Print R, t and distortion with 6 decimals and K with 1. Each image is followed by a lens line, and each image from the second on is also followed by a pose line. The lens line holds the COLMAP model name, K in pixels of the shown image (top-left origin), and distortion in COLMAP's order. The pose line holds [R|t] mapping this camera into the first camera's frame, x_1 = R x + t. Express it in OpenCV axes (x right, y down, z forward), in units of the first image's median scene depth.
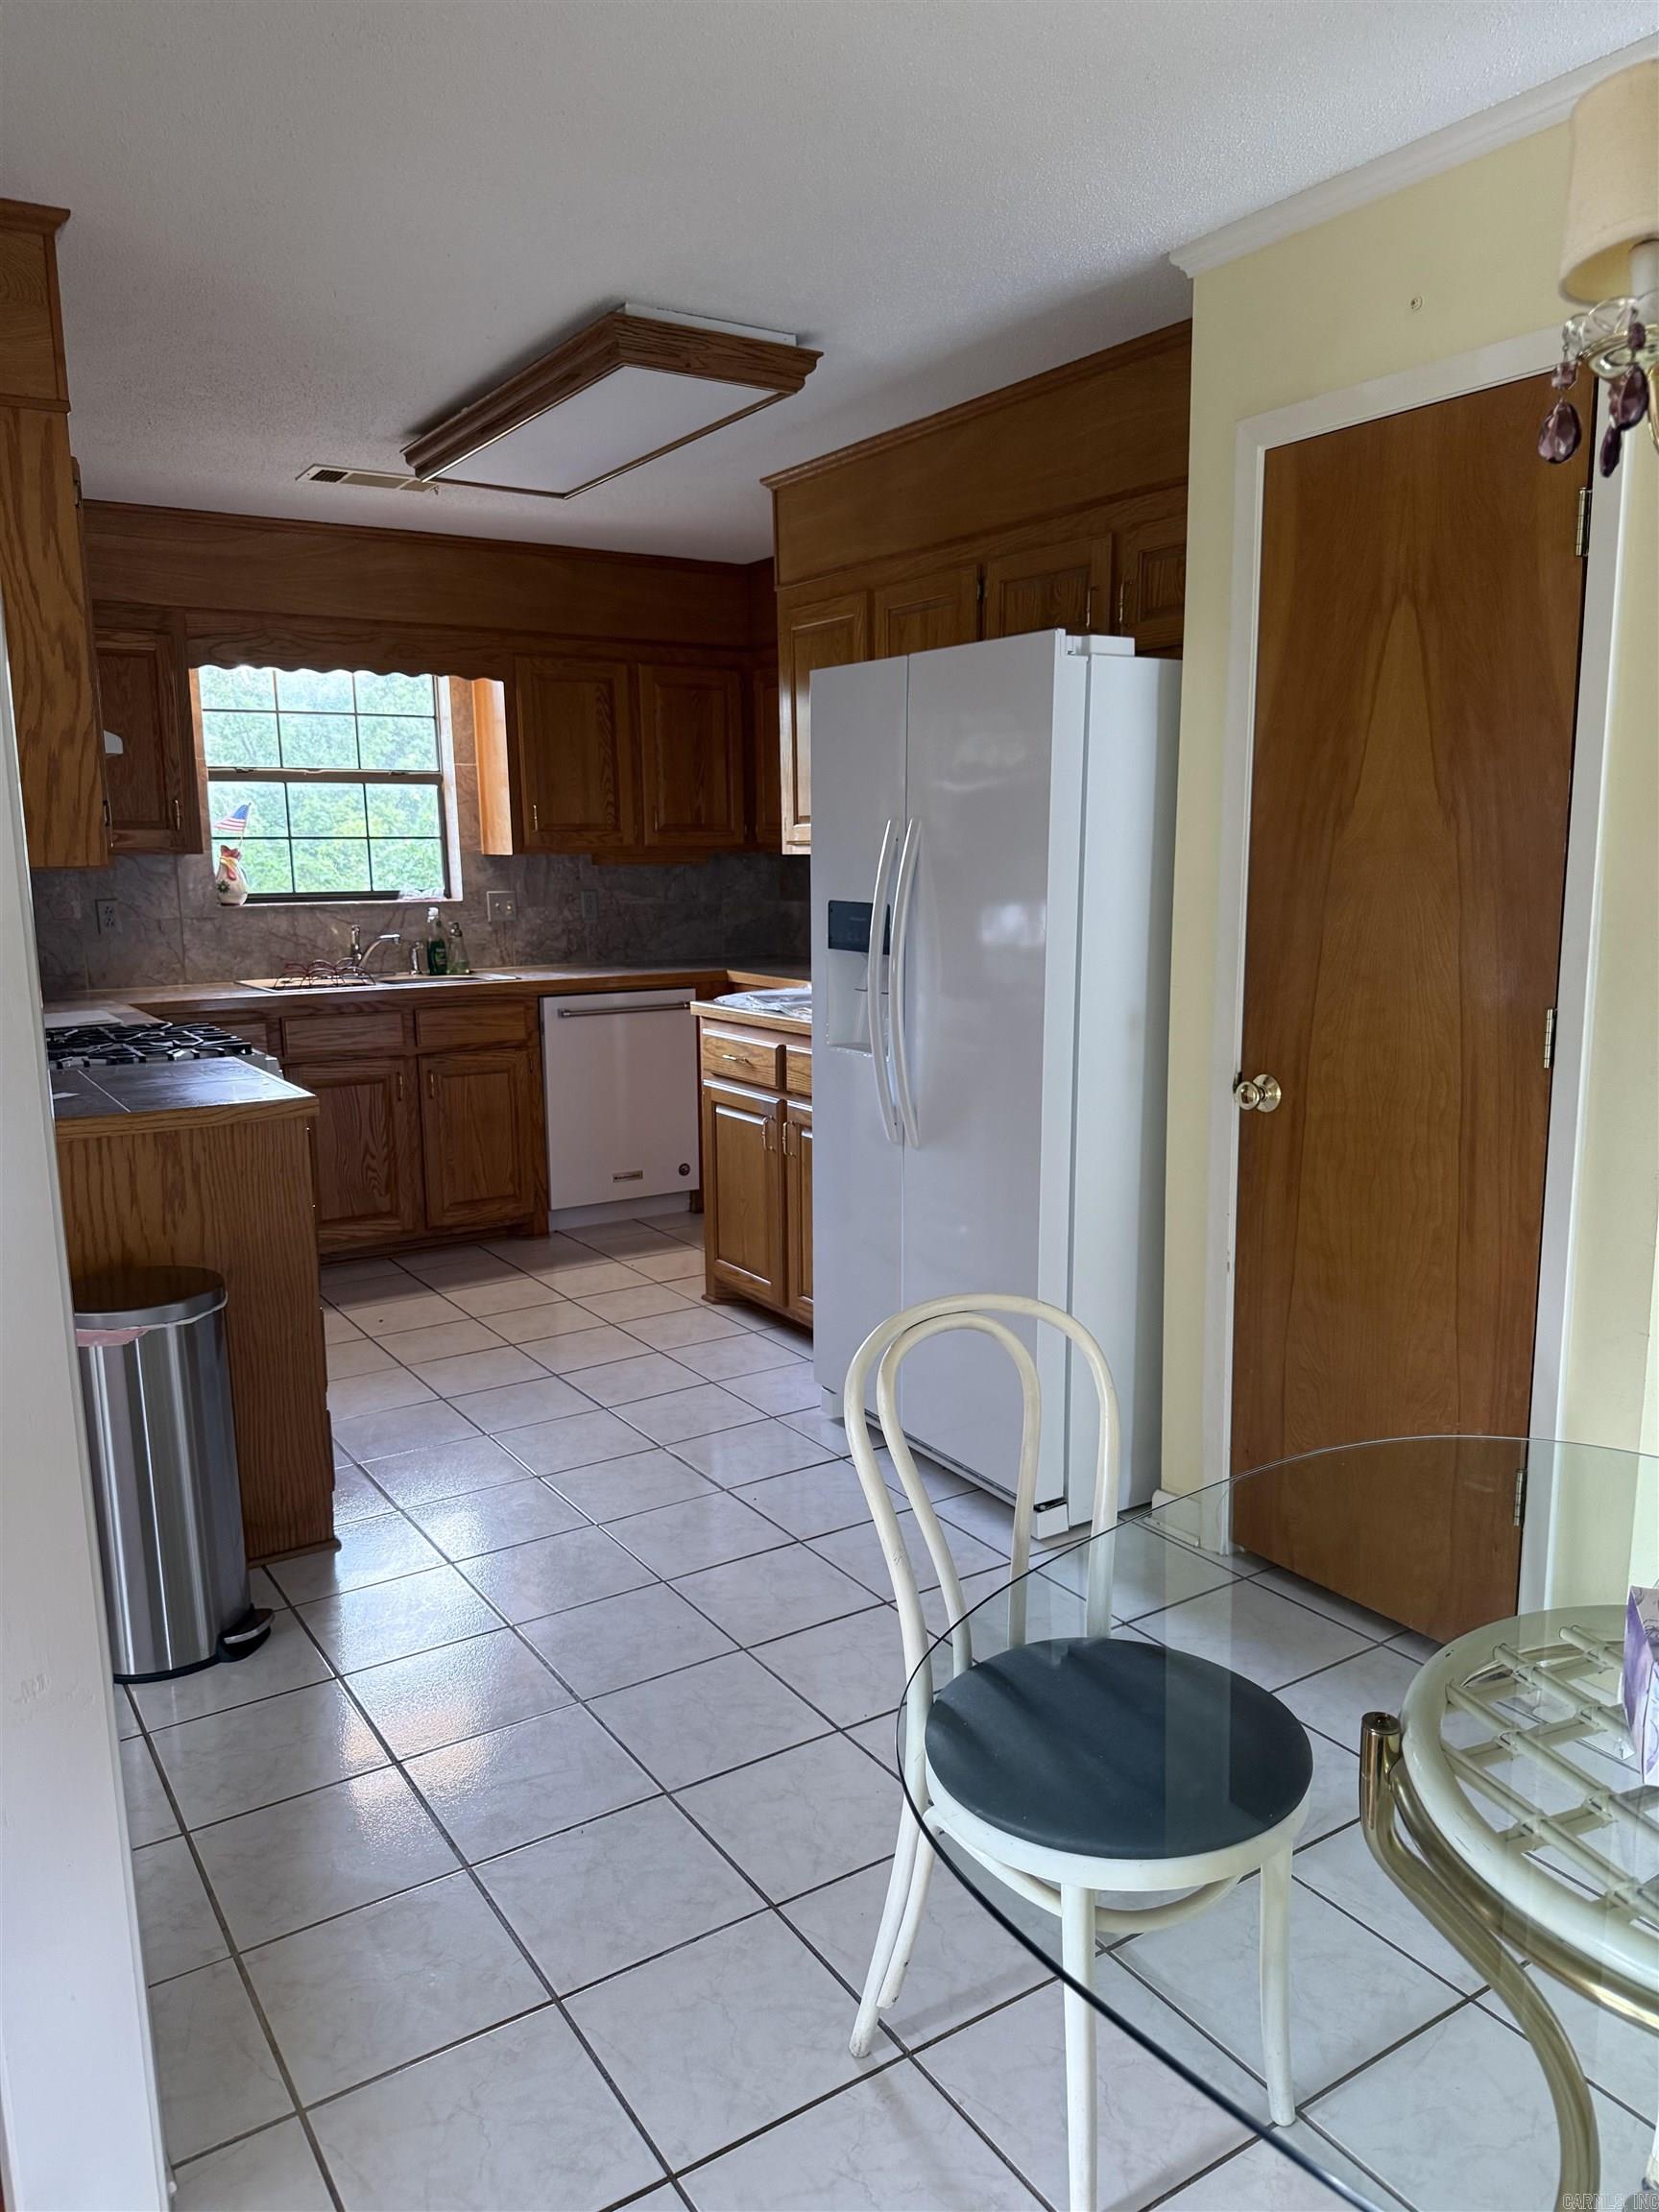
lens RADIAL K [[1556.5, 0, 878.8], [0, 1556.5, 1140.1], [0, 0, 1]] dist [-0.007342, -0.016972]
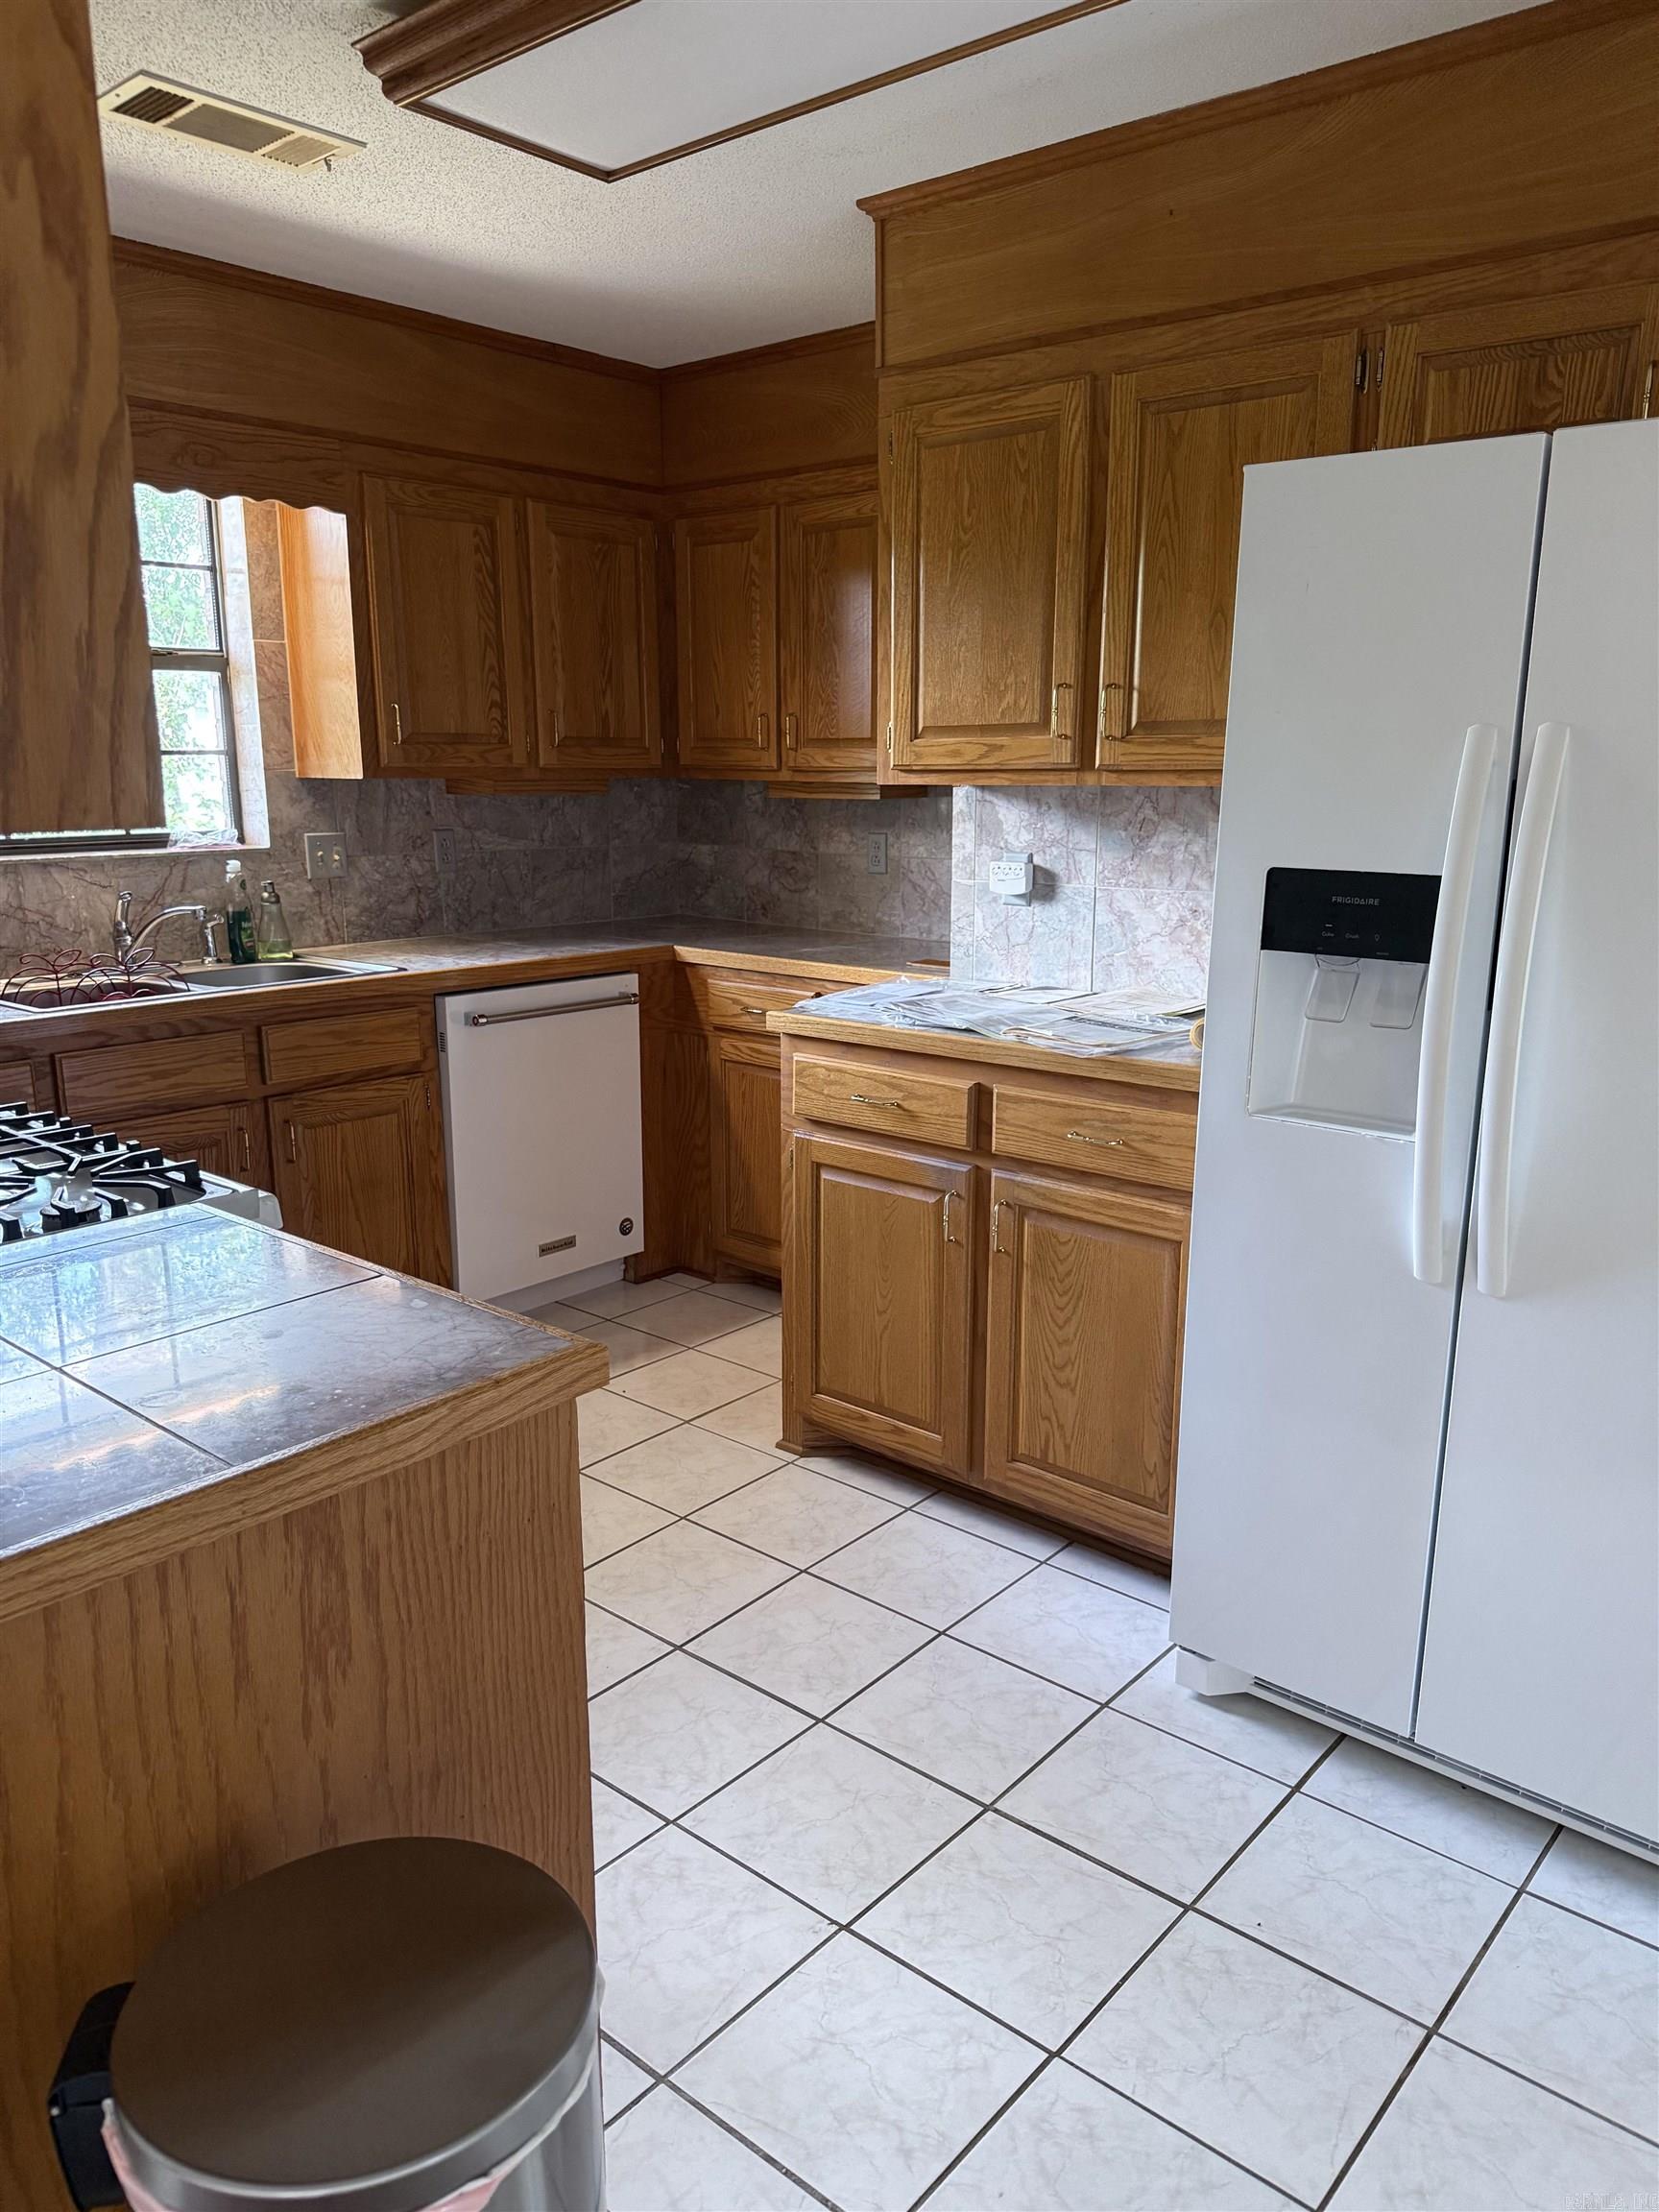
lens RADIAL K [[1556.5, 0, 845.1], [0, 1556.5, 1123.2], [0, 0, 1]] dist [-0.007342, -0.016972]
pose [[0.962916, -0.051822, 0.264777, -0.221347], [0.041364, 0.998134, 0.044926, -0.058423], [-0.266611, -0.032308, 0.963263, 0.302088]]
